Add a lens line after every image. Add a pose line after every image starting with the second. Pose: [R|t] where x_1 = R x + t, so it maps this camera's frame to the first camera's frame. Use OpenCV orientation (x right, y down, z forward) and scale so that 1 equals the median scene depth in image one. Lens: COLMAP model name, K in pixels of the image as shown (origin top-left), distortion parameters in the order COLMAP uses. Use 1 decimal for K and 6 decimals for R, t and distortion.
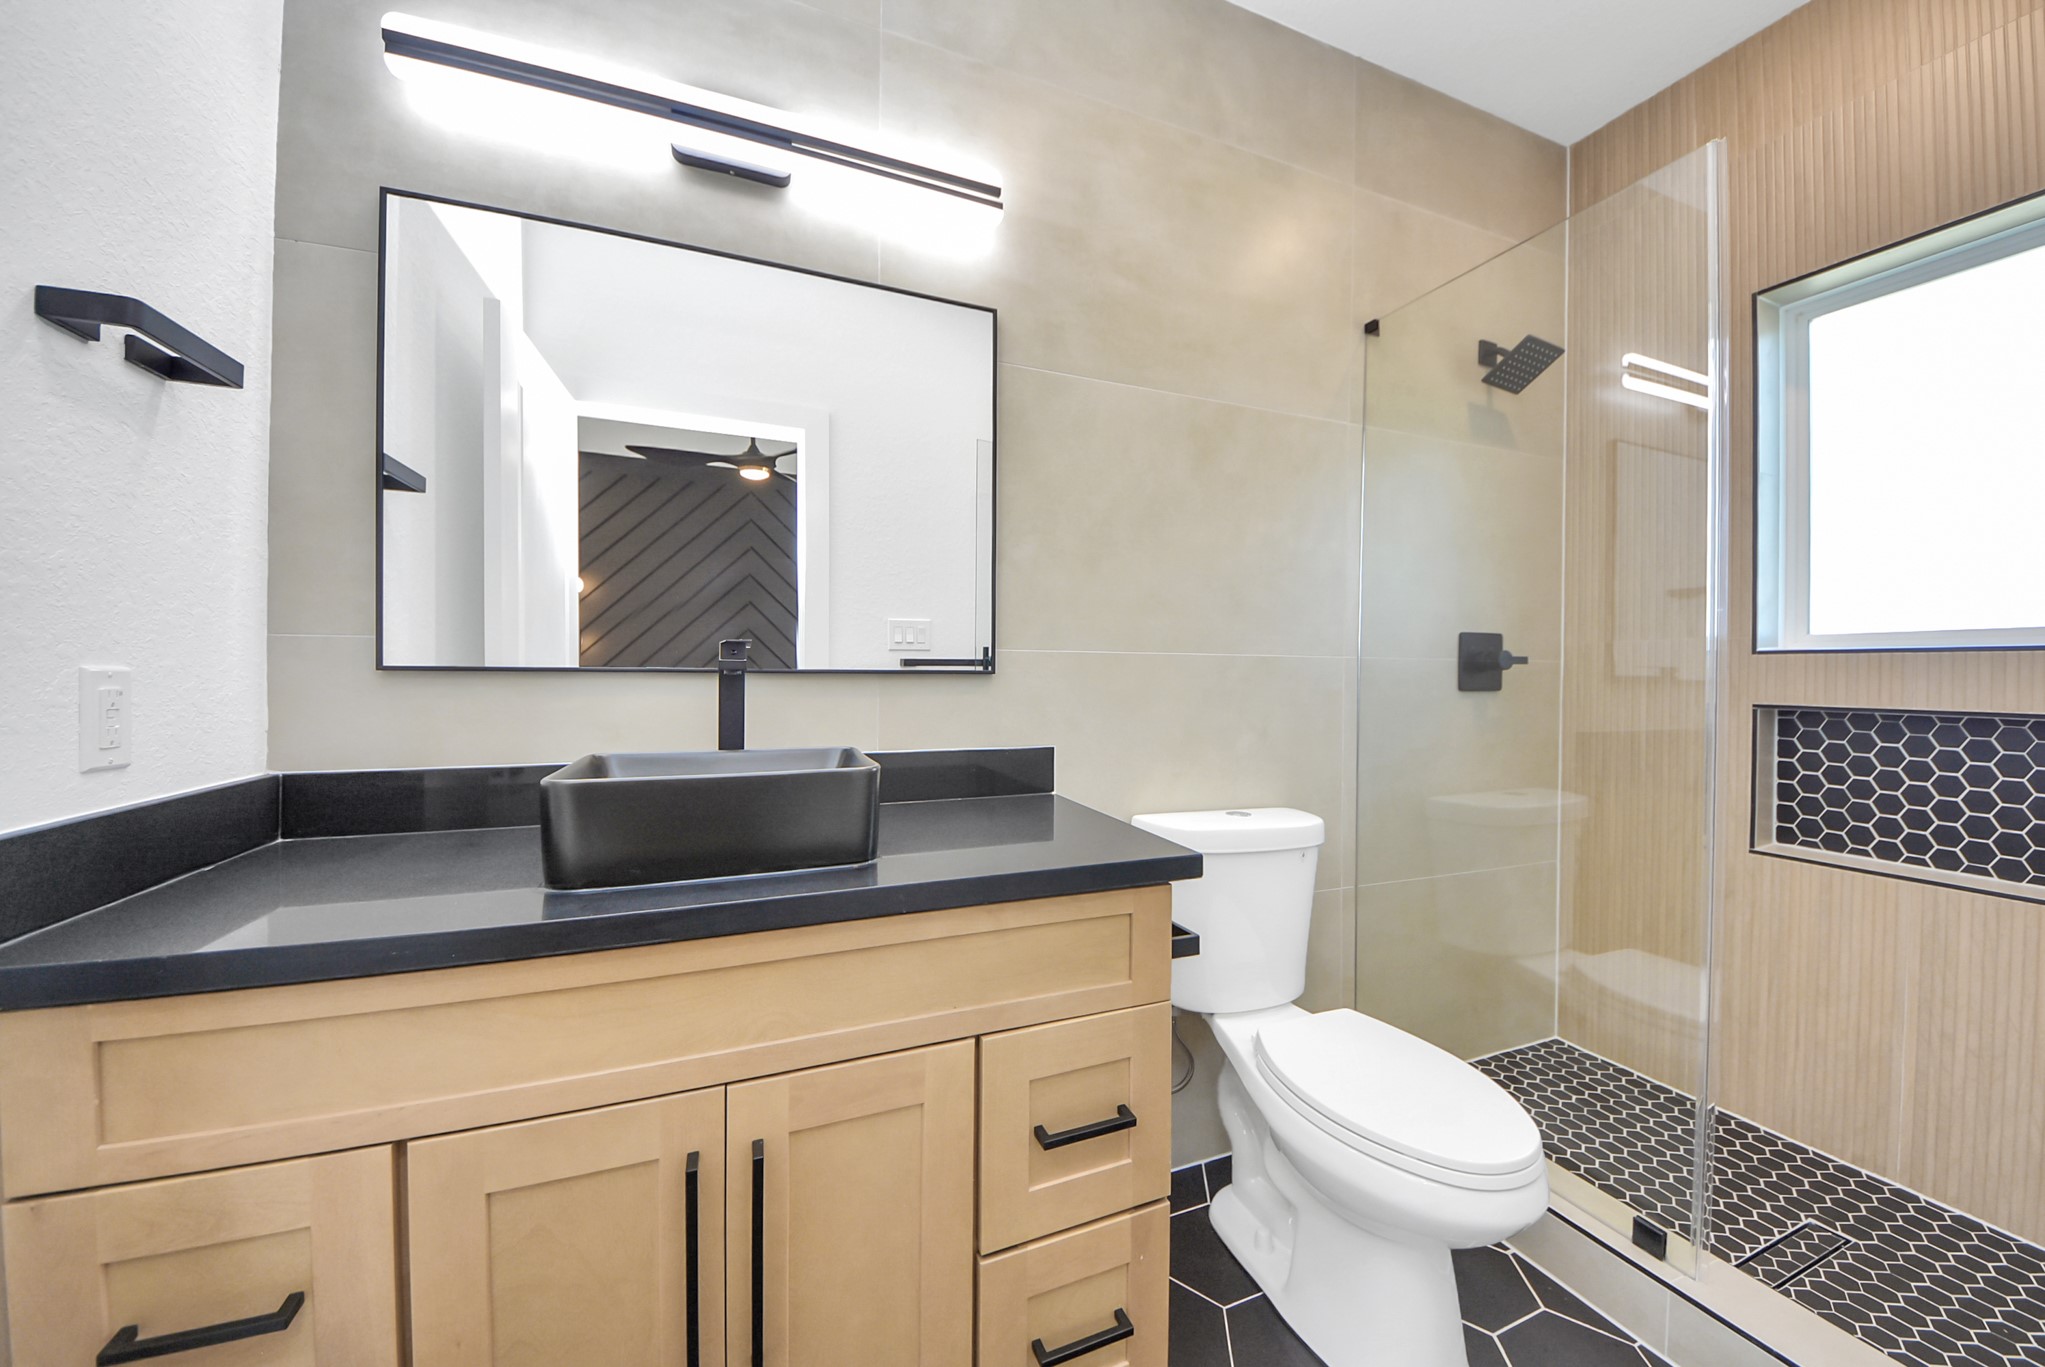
lens RADIAL K [[727.1, 0, 1053.2], [0, 727.1, 678.1], [0, 0, 1]] dist [0.001530, -0.007591]
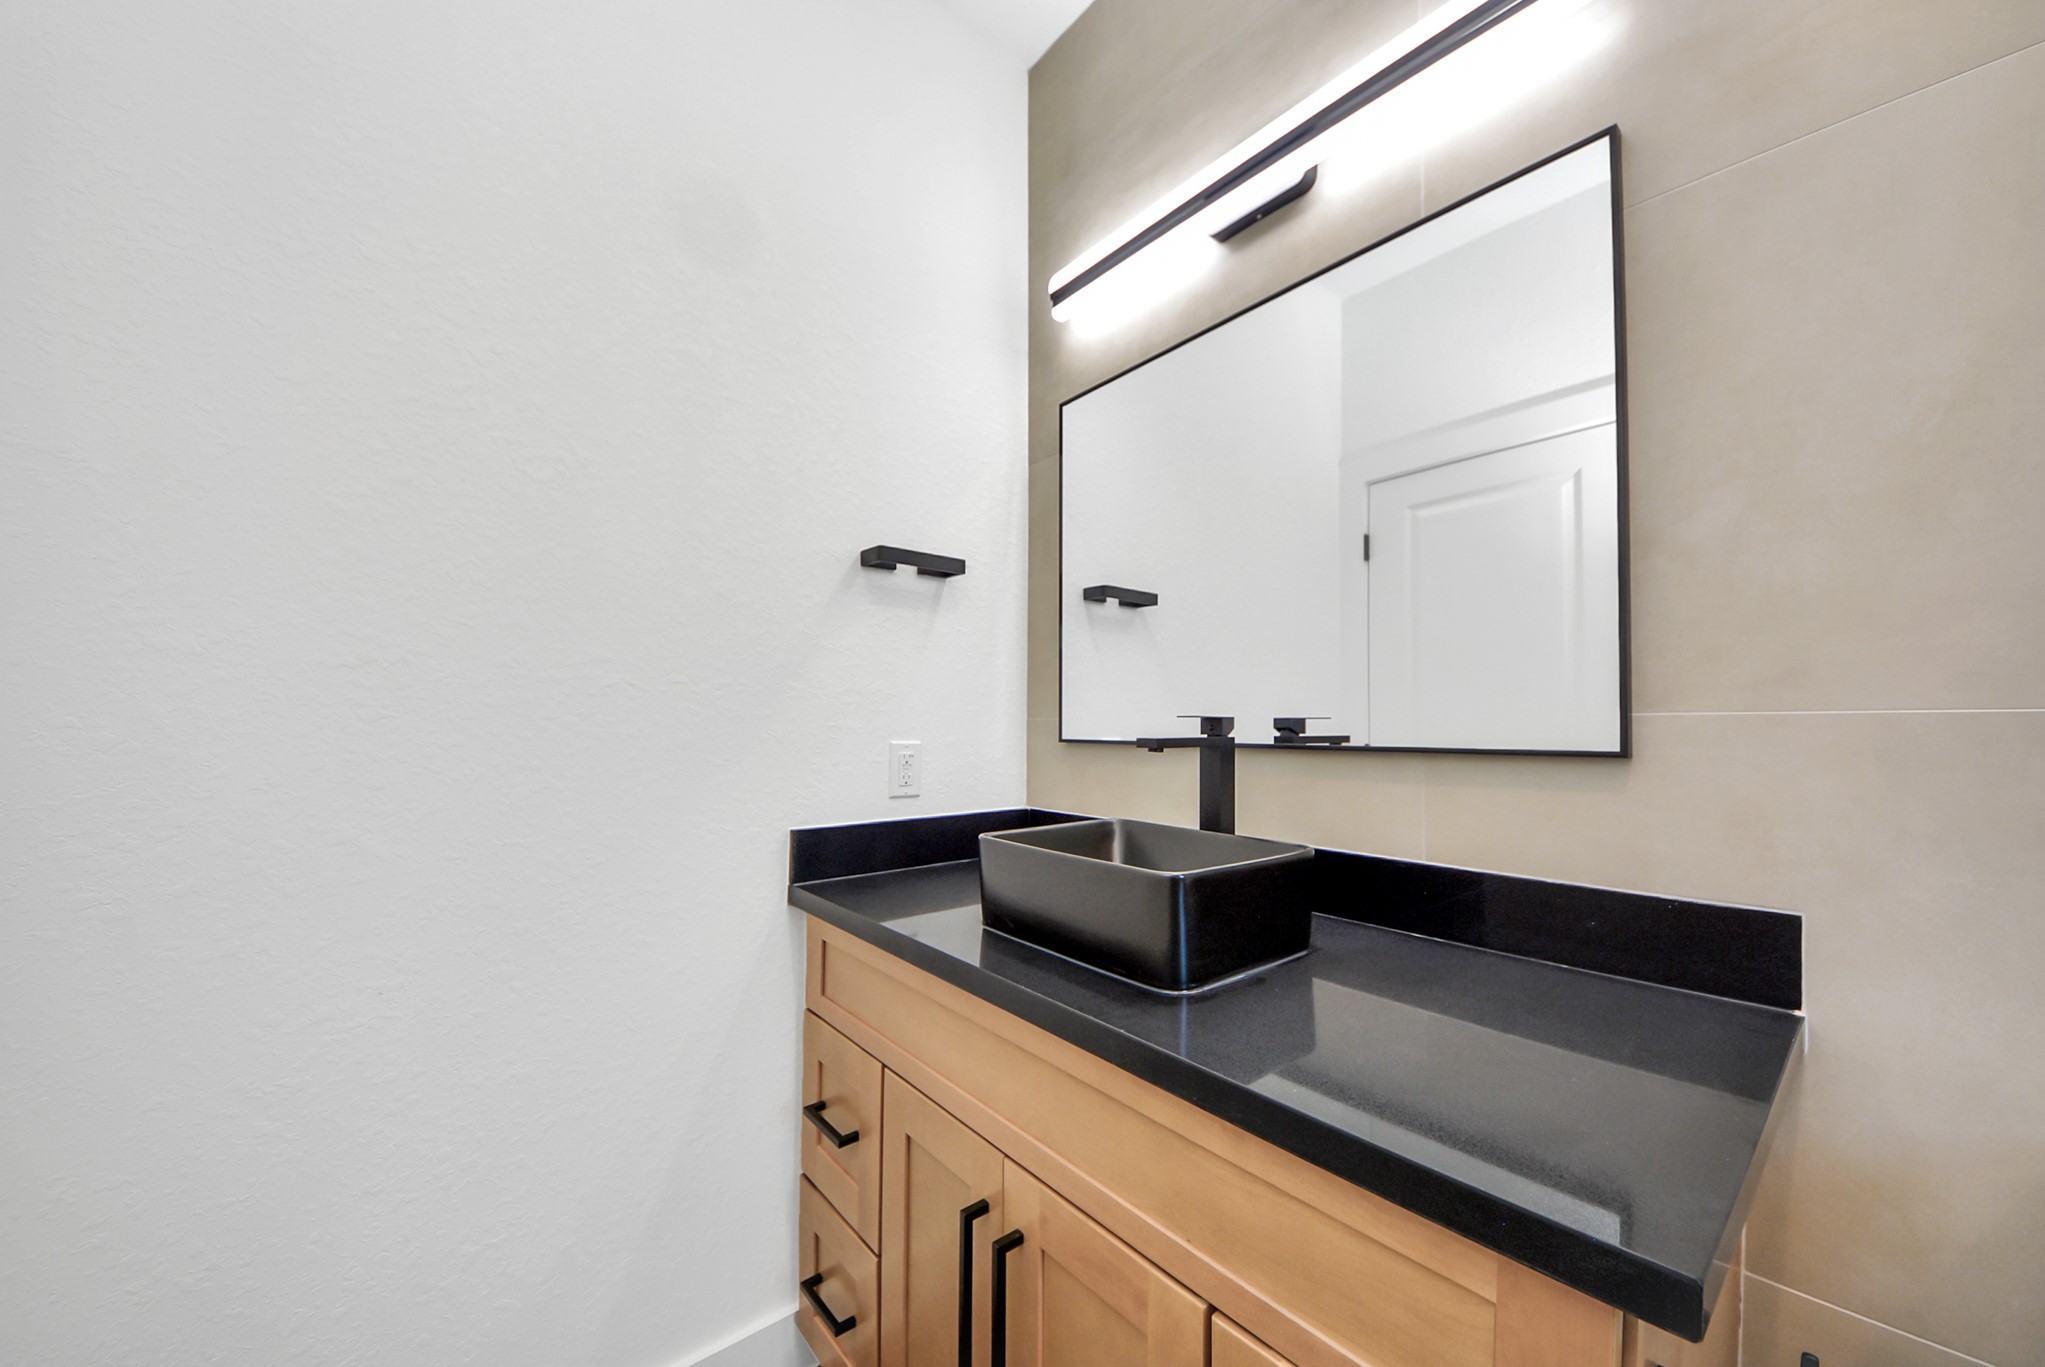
lens RADIAL K [[744.8, 0, 1029.7], [0, 744.8, 701.2], [0, 0, 1]] dist [0.011845, -0.000473]
pose [[0.295609, -0.031326, -0.954795, 0.330795], [-0.006834, 0.999367, -0.034905, -0.029649], [0.955285, 0.016844, 0.295208, 0.386381]]
